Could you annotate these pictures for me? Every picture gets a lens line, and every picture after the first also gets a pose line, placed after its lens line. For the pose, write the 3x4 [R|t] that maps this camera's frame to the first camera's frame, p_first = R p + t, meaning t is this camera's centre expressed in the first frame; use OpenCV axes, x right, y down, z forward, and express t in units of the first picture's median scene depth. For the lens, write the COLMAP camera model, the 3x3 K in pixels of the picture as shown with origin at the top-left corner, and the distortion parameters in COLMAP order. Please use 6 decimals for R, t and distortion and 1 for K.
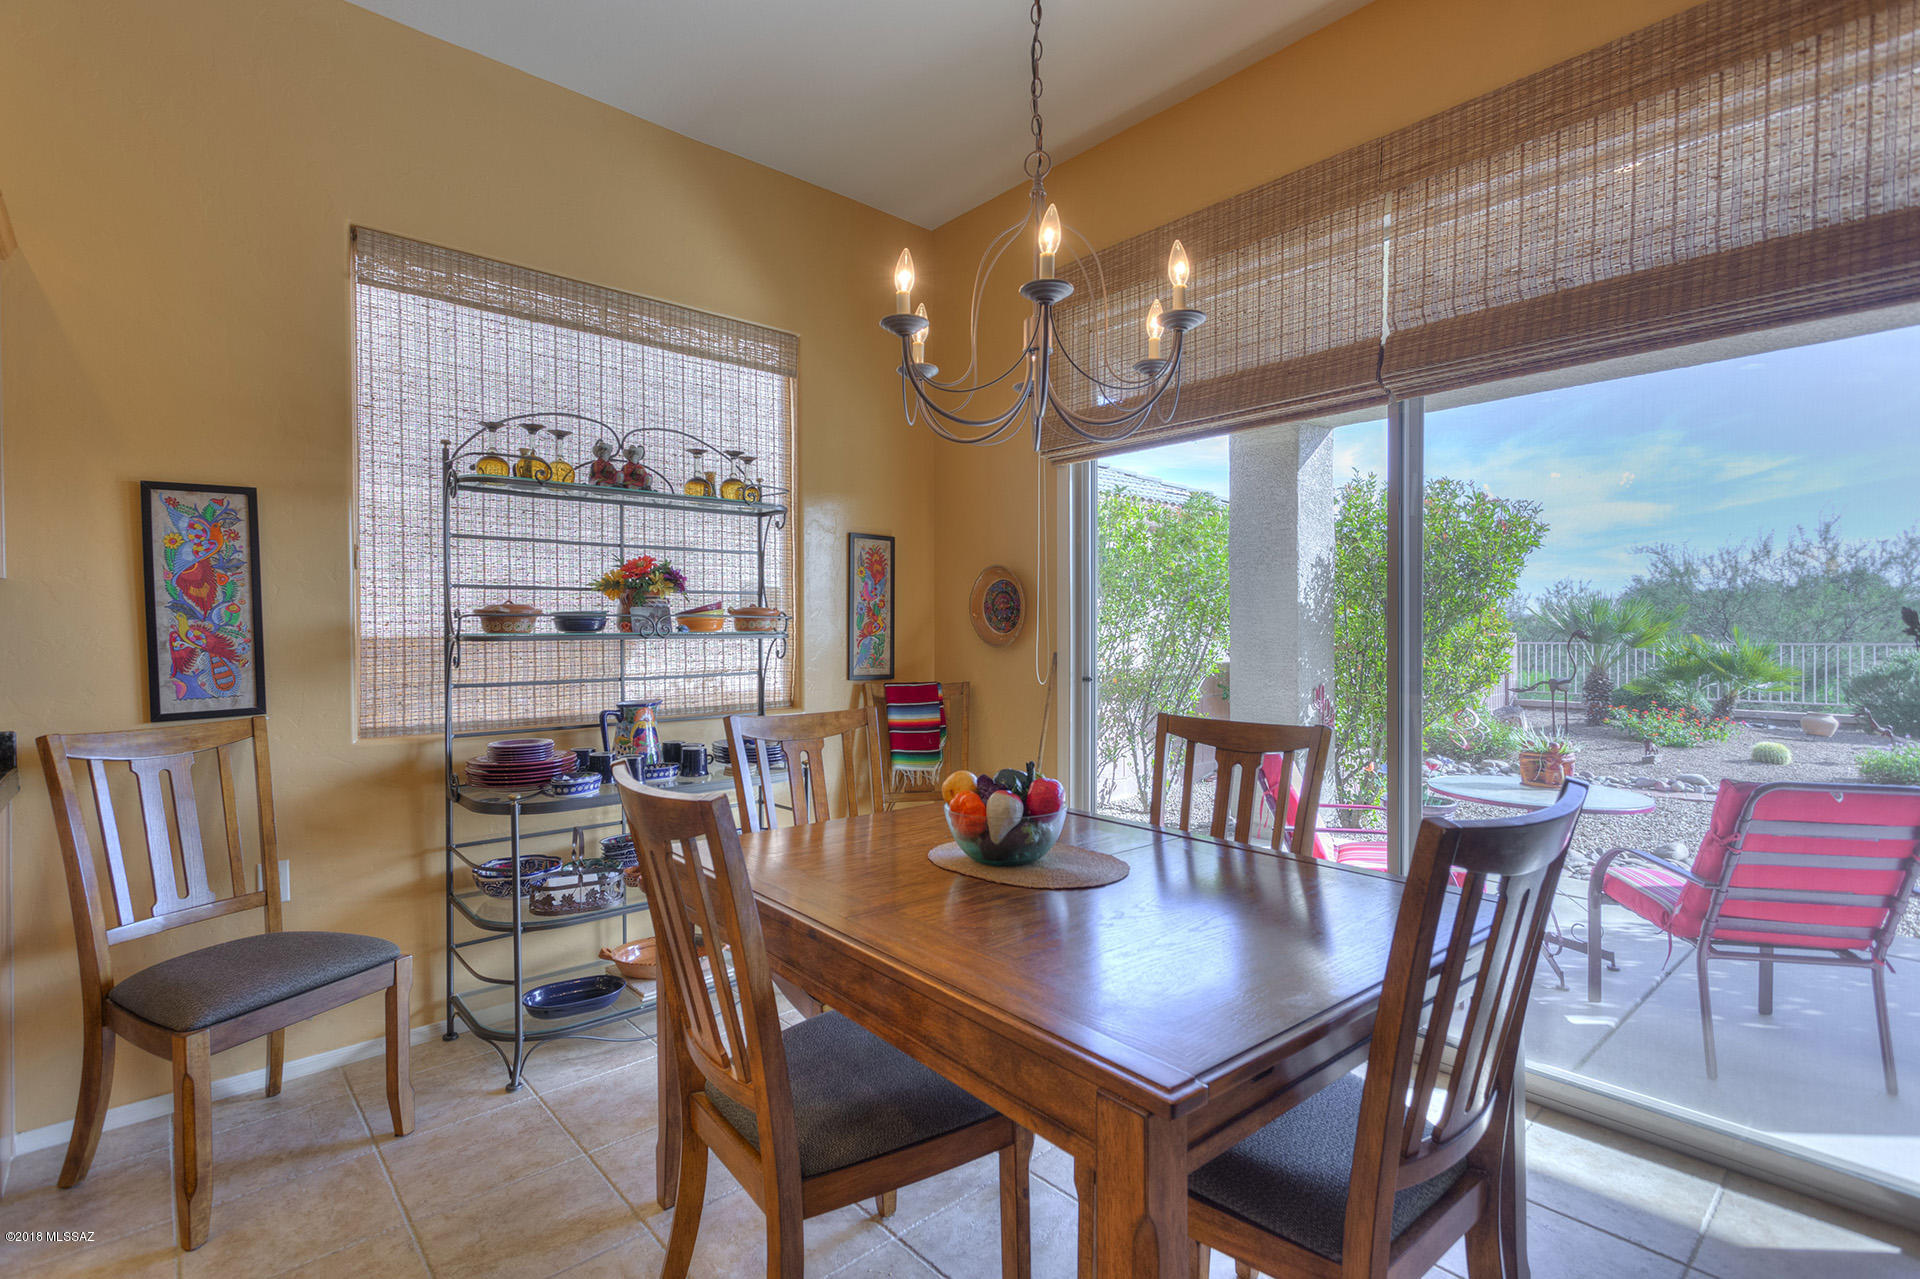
lens RADIAL K [[905.1, 0, 926.1], [0, 905.1, 633.1], [0, 0, 1]] dist [0.002790, 0.001987]
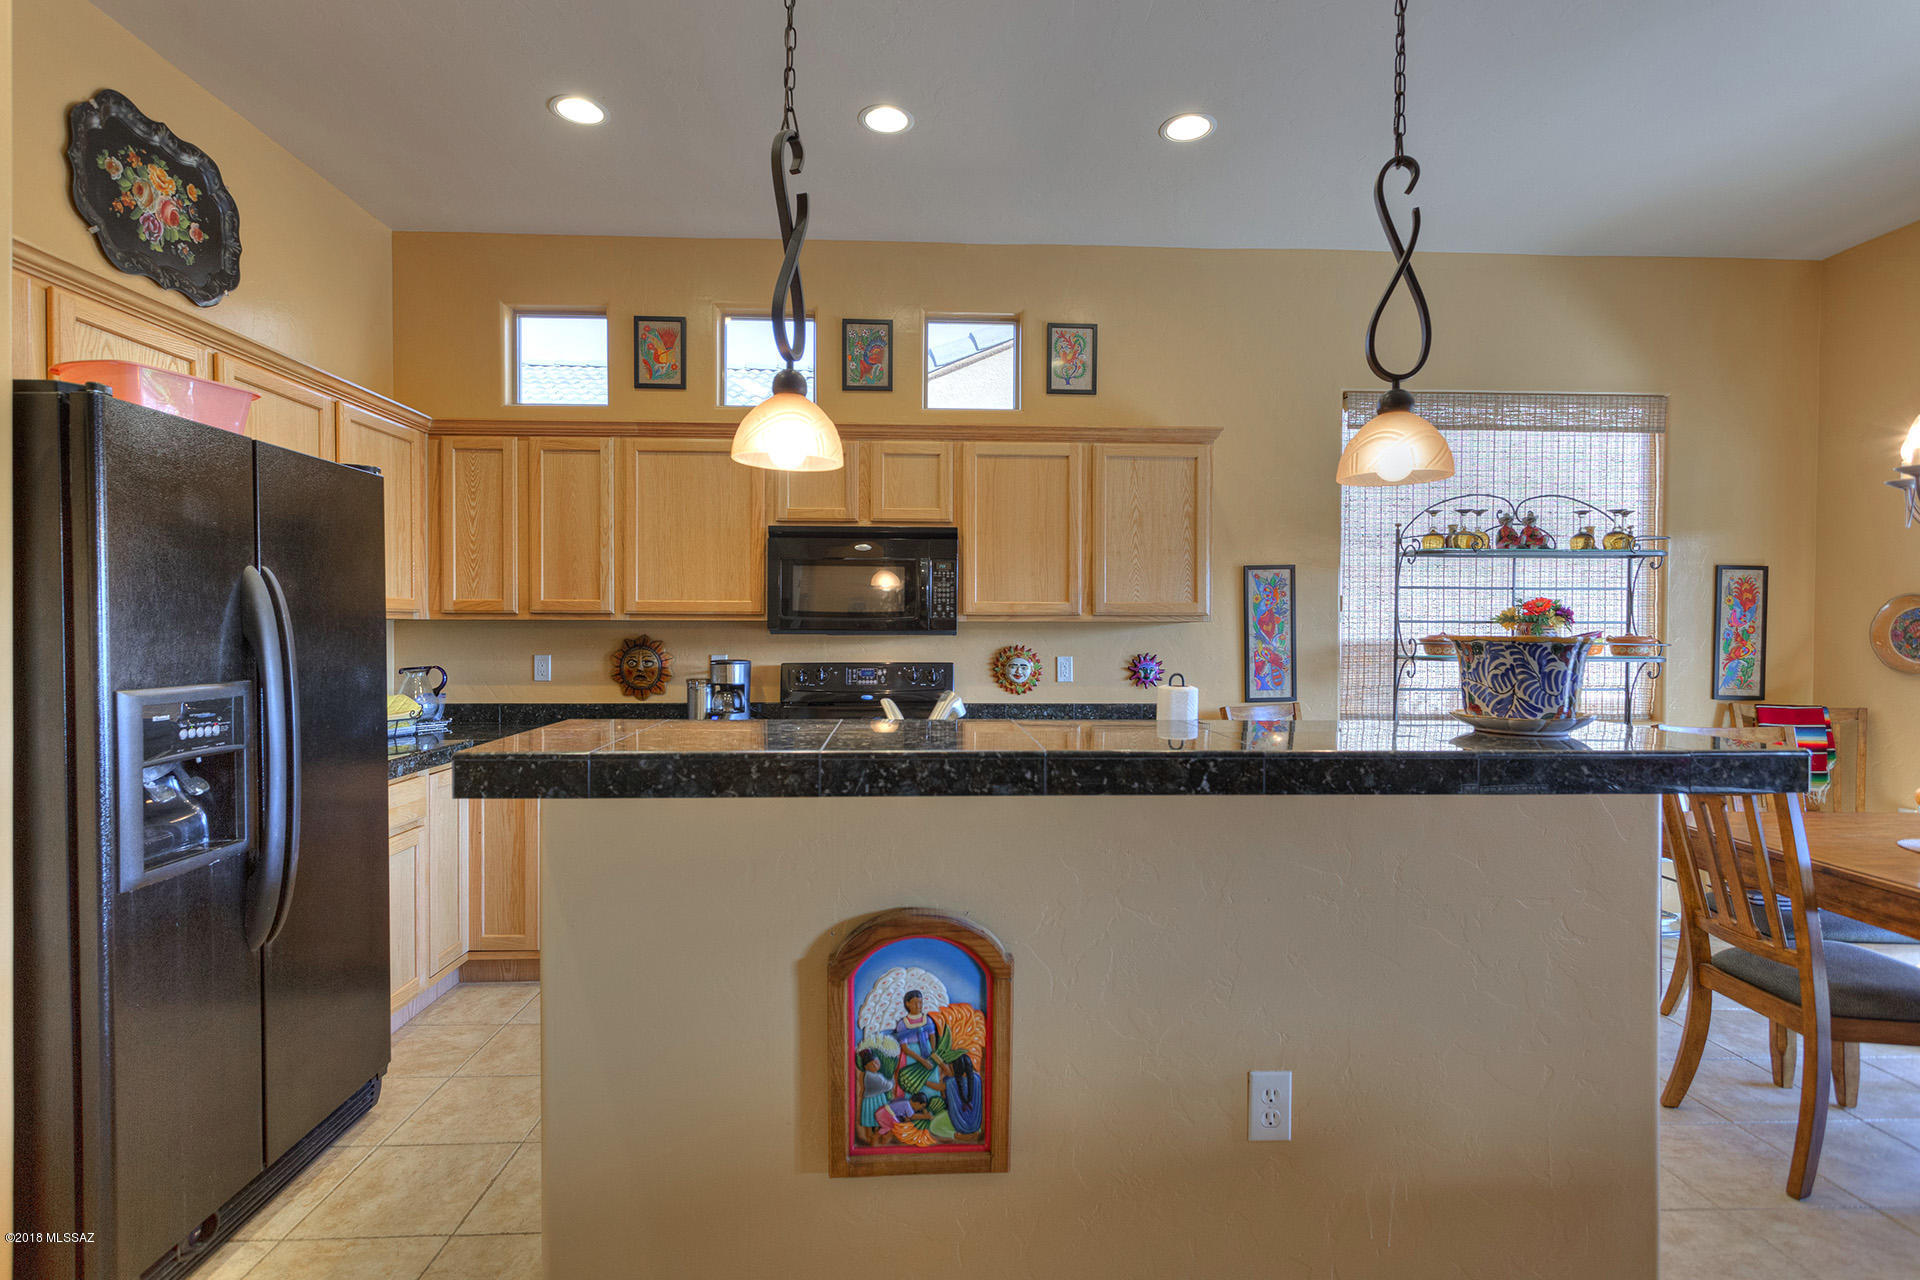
lens RADIAL K [[905.1, 0, 942.7], [0, 905.1, 637.4], [0, 0, 1]] dist [0.002790, 0.001987]
pose [[0.785006, 0.017382, -0.619245, -0.188412], [-0.012400, 0.999847, 0.012347, -0.034533], [0.619364, -0.002014, 0.785101, -0.608719]]
